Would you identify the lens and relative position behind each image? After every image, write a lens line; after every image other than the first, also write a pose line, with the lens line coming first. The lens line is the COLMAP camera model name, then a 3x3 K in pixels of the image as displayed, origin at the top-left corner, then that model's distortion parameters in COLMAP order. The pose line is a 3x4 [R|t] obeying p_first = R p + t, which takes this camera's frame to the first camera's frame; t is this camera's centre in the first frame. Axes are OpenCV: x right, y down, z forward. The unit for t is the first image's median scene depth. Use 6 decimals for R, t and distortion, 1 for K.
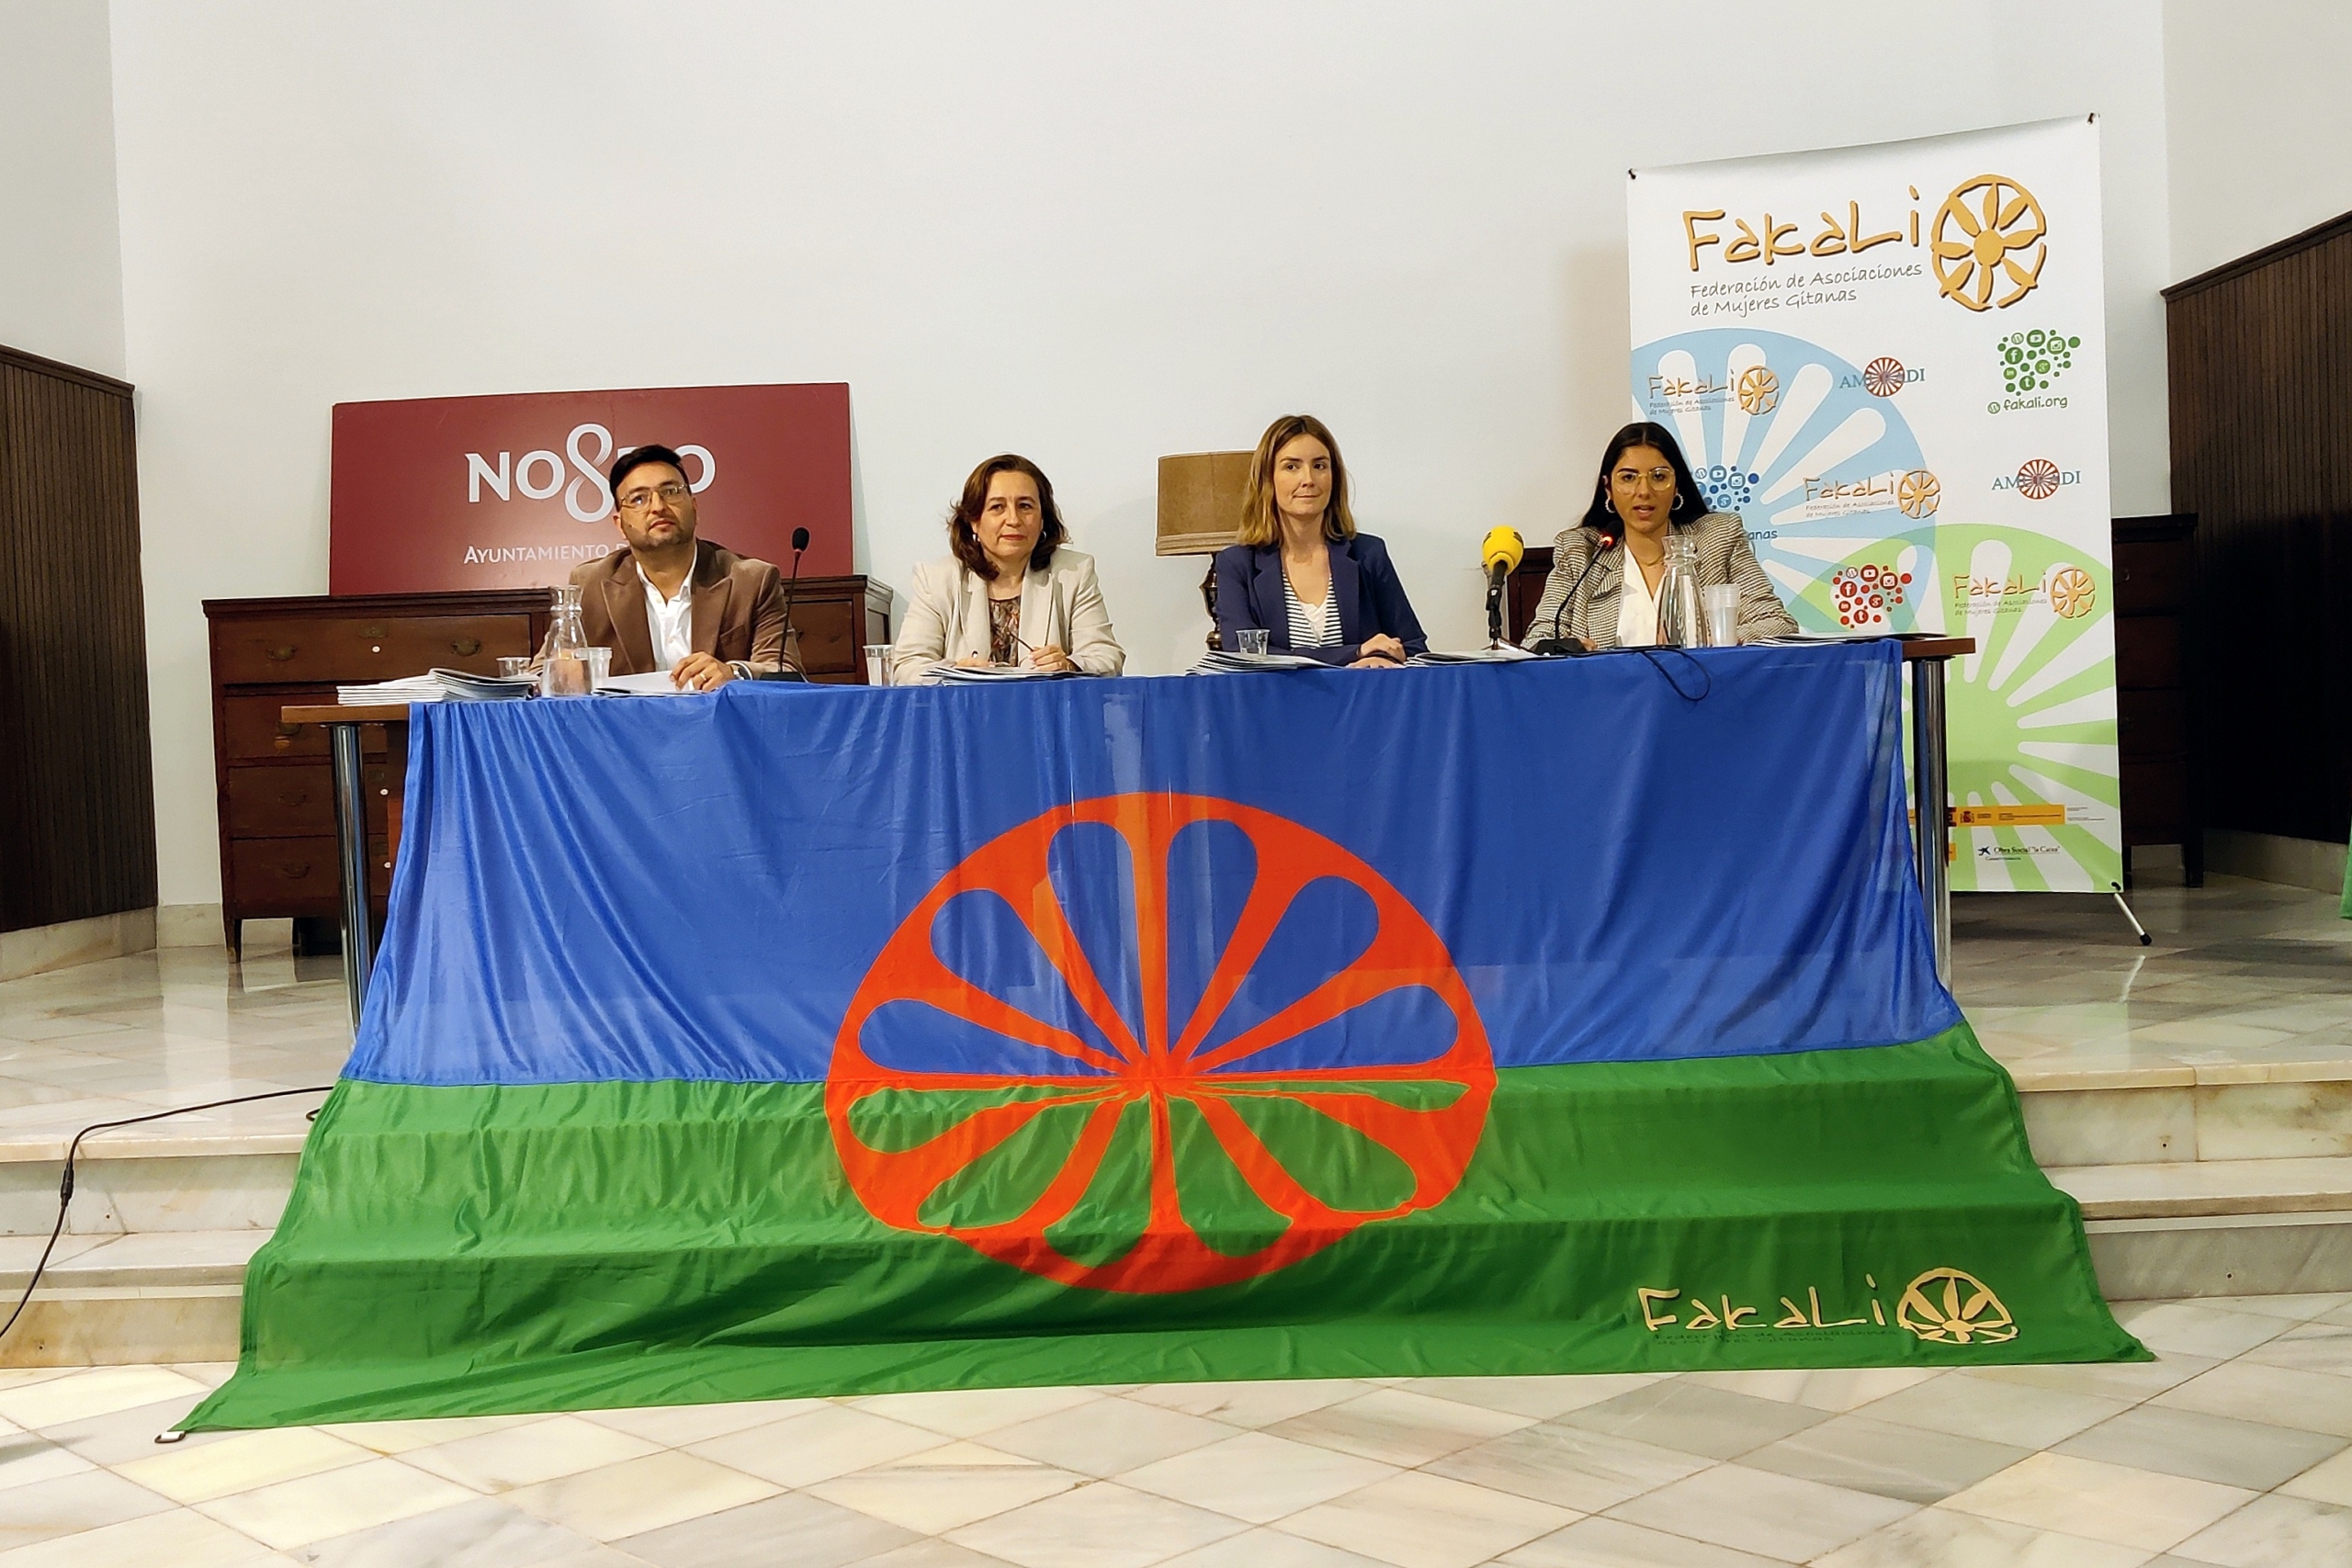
lens RADIAL K [[2385.7, 0, 1132.0], [0, 2385.7, 811.5], [0, 0, 1]] dist [0.109786, -0.275653]
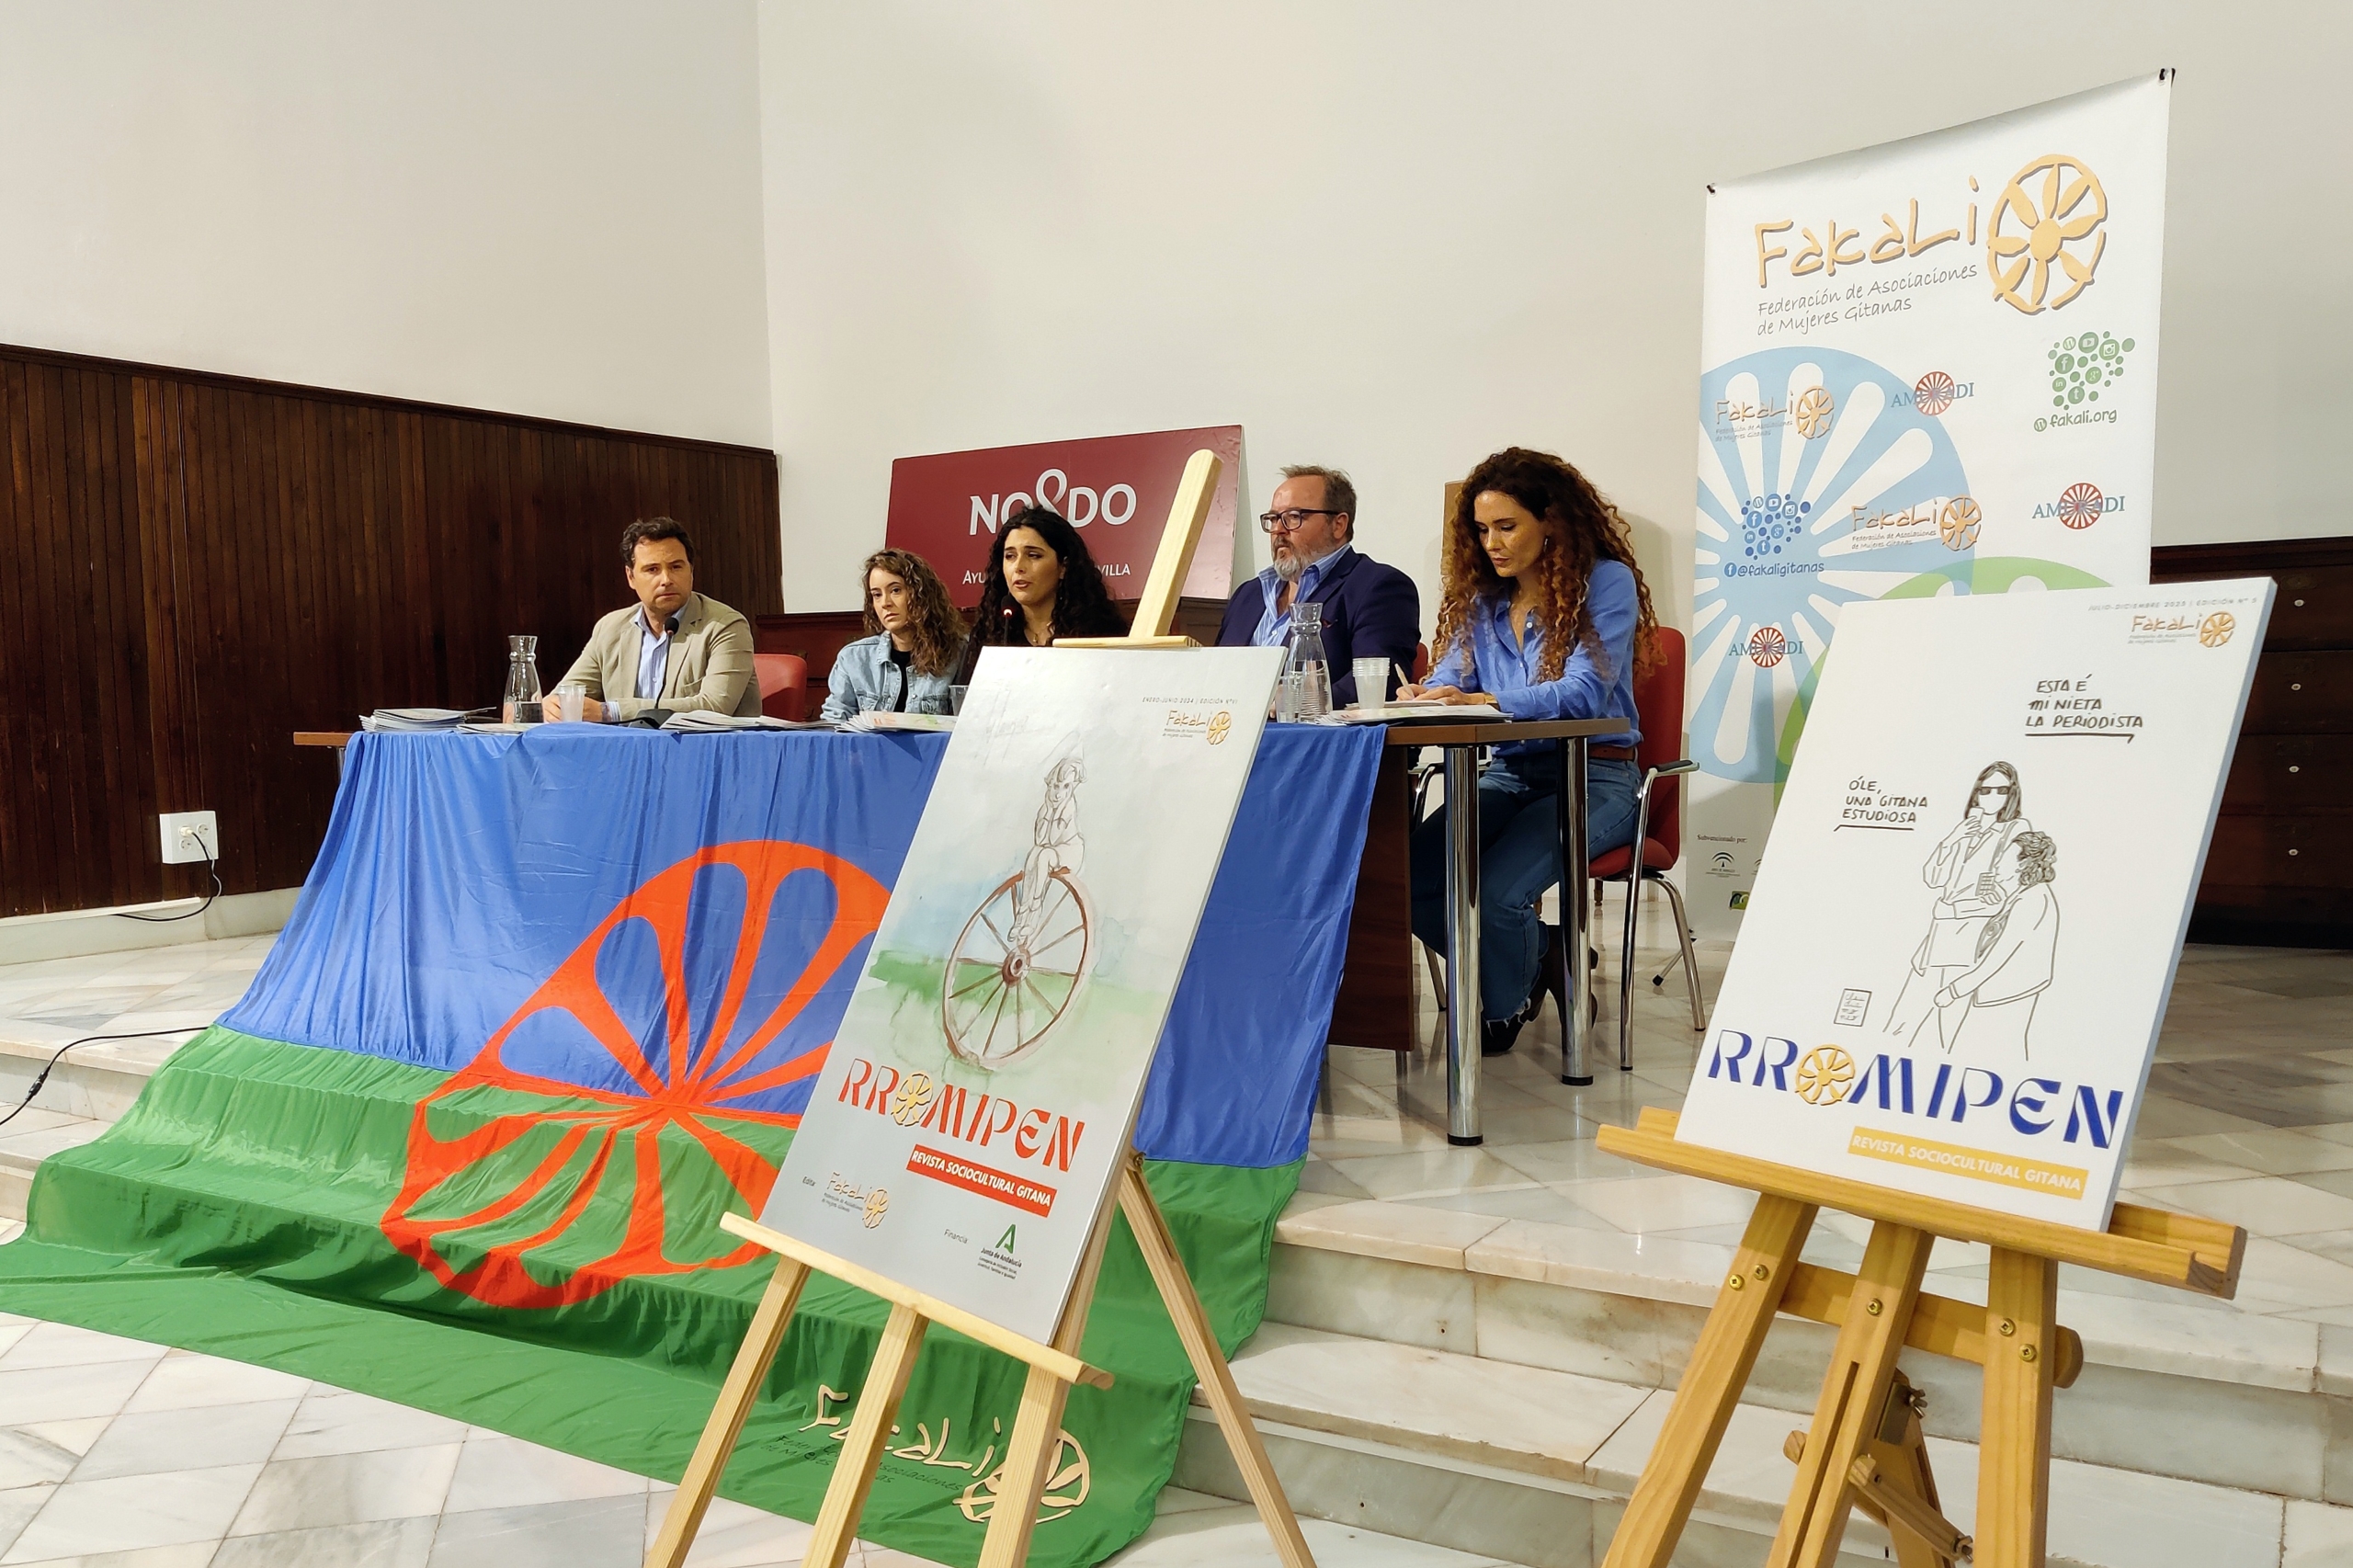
lens RADIAL K [[1877.3, 0, 1173.0], [0, 1877.3, 868.0], [0, 0, 1]] dist [0.032410, -0.068711]
pose [[0.877824, 0.067801, -0.474160, 0.415933], [-0.033595, 0.996208, 0.080254, -0.050337], [0.477803, -0.054520, 0.876773, 0.234082]]
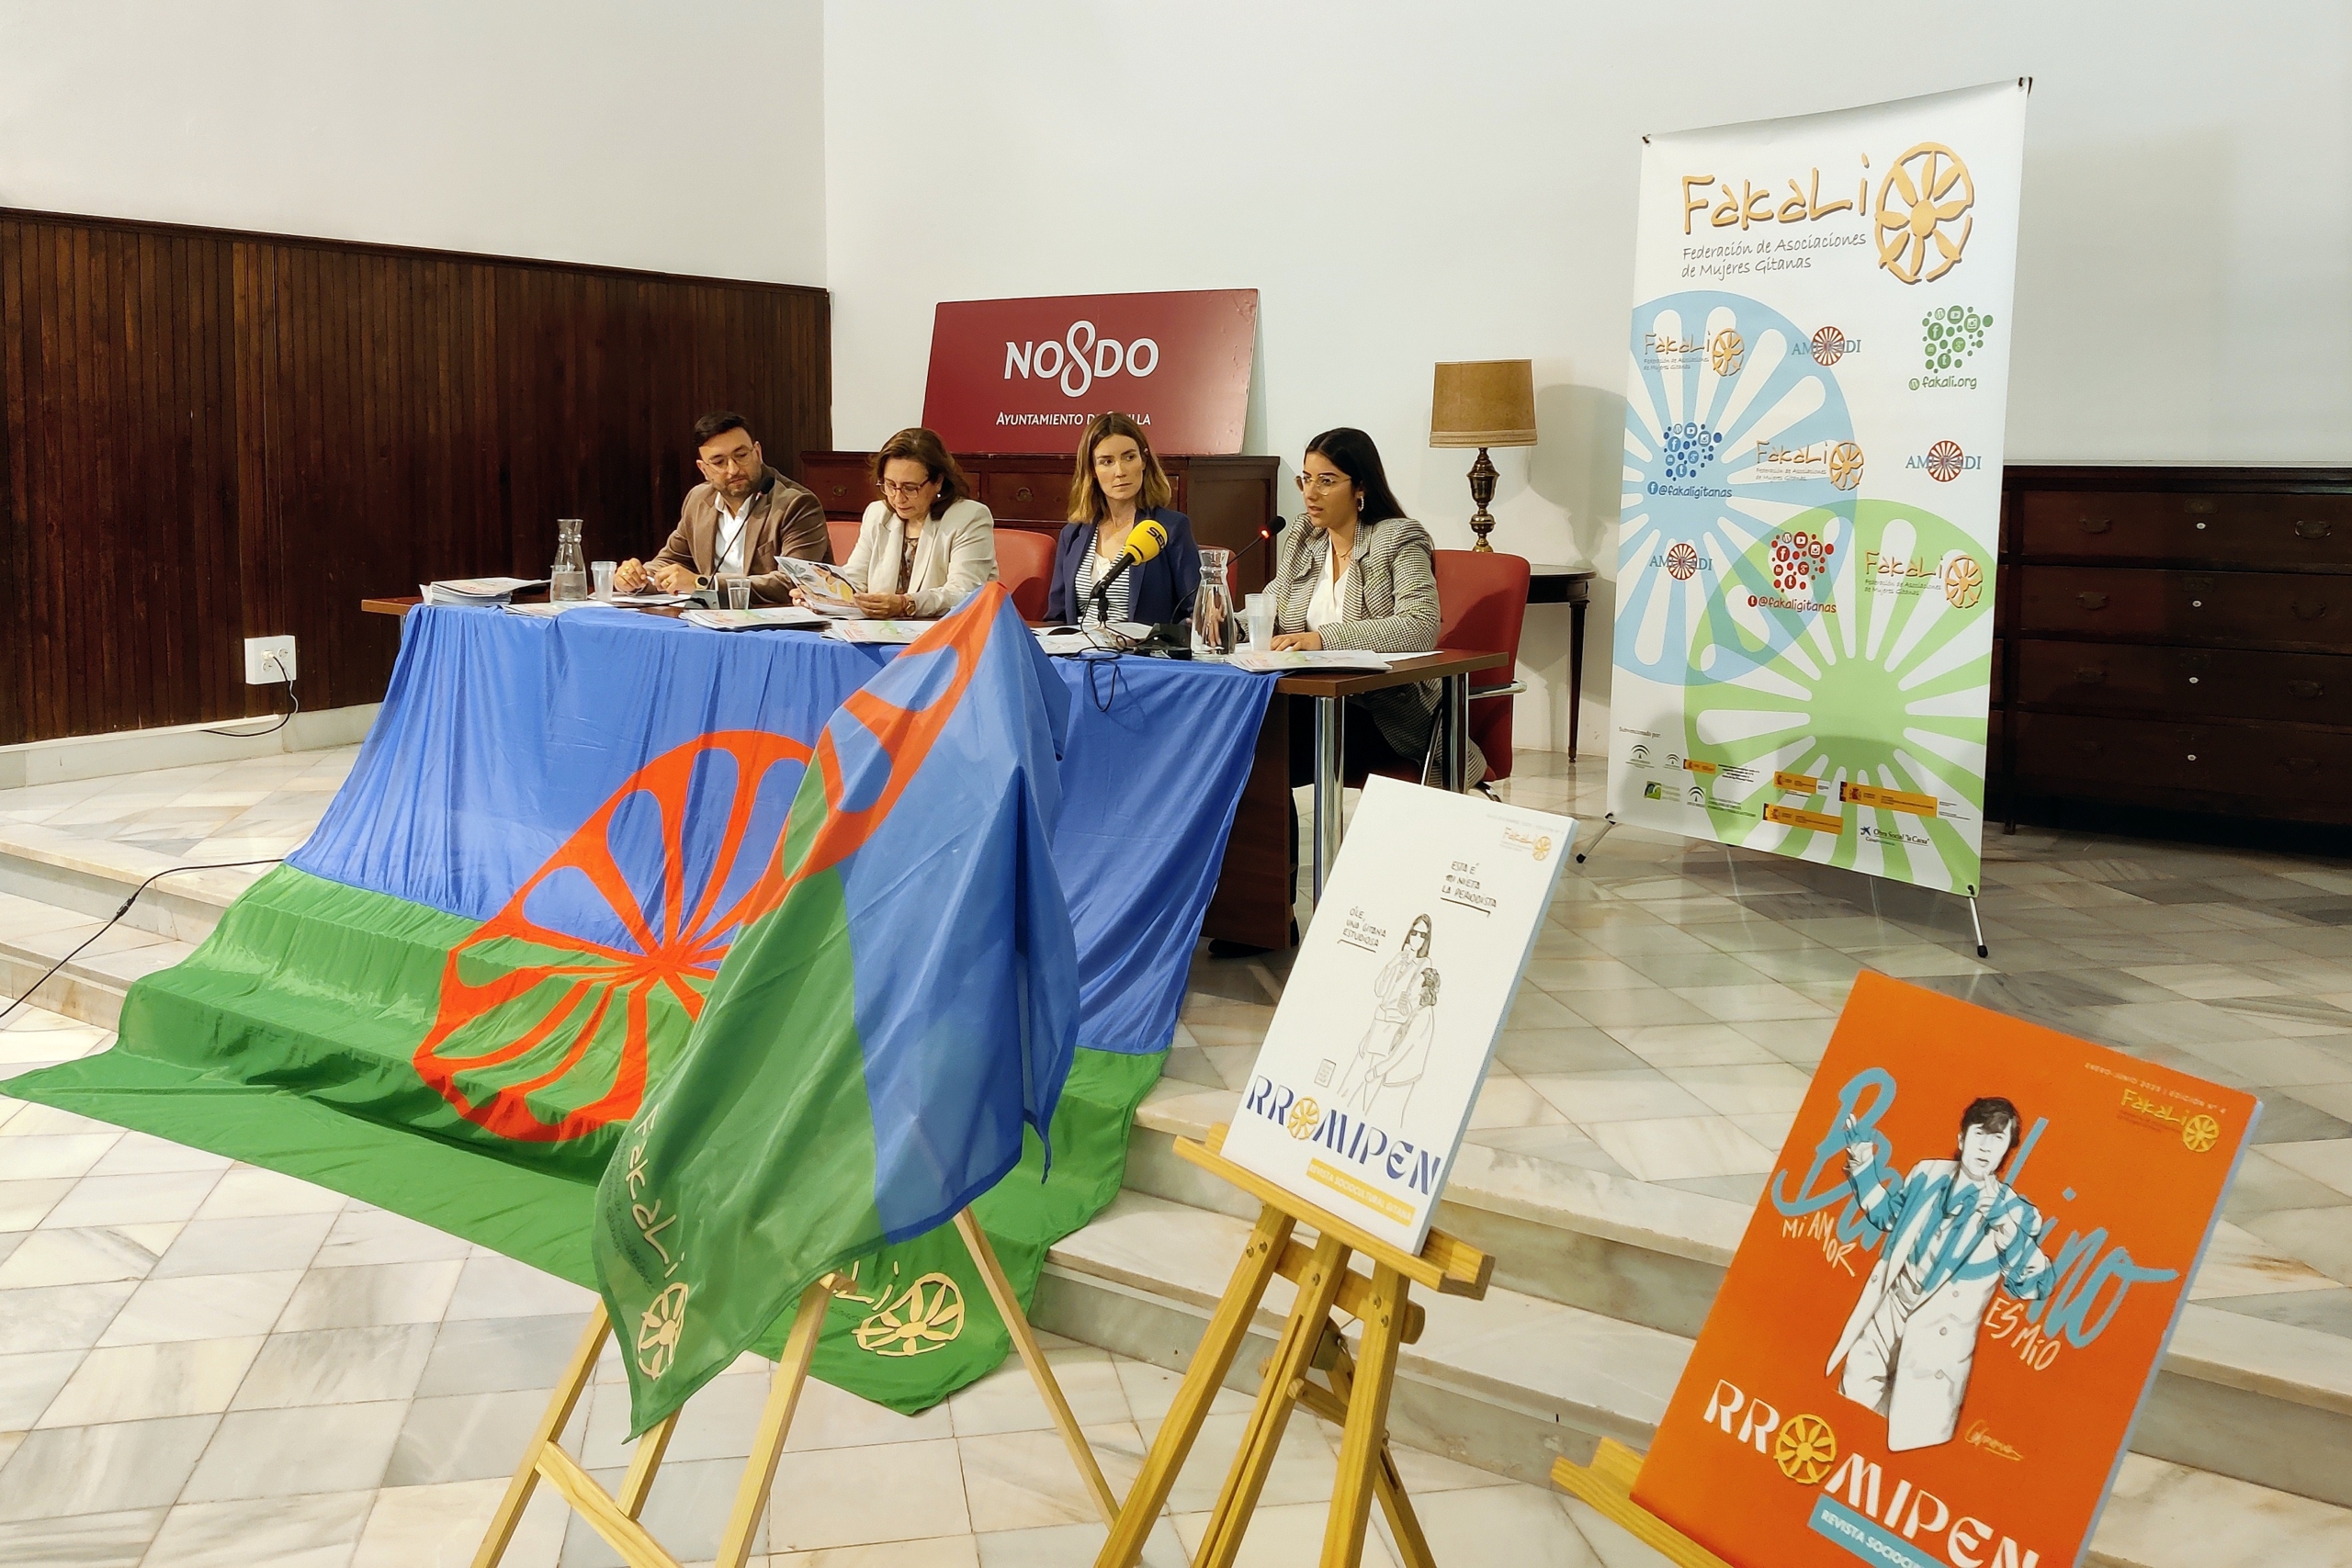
lens RADIAL K [[1924.4, 0, 1173.4], [0, 1924.4, 620.9], [0, 0, 1]] dist [0.047664, -0.106043]
pose [[0.851831, 0.091980, -0.515677, 0.513451], [-0.060740, 0.995166, 0.077169, -0.114048], [0.520282, -0.034413, 0.853301, 0.172337]]
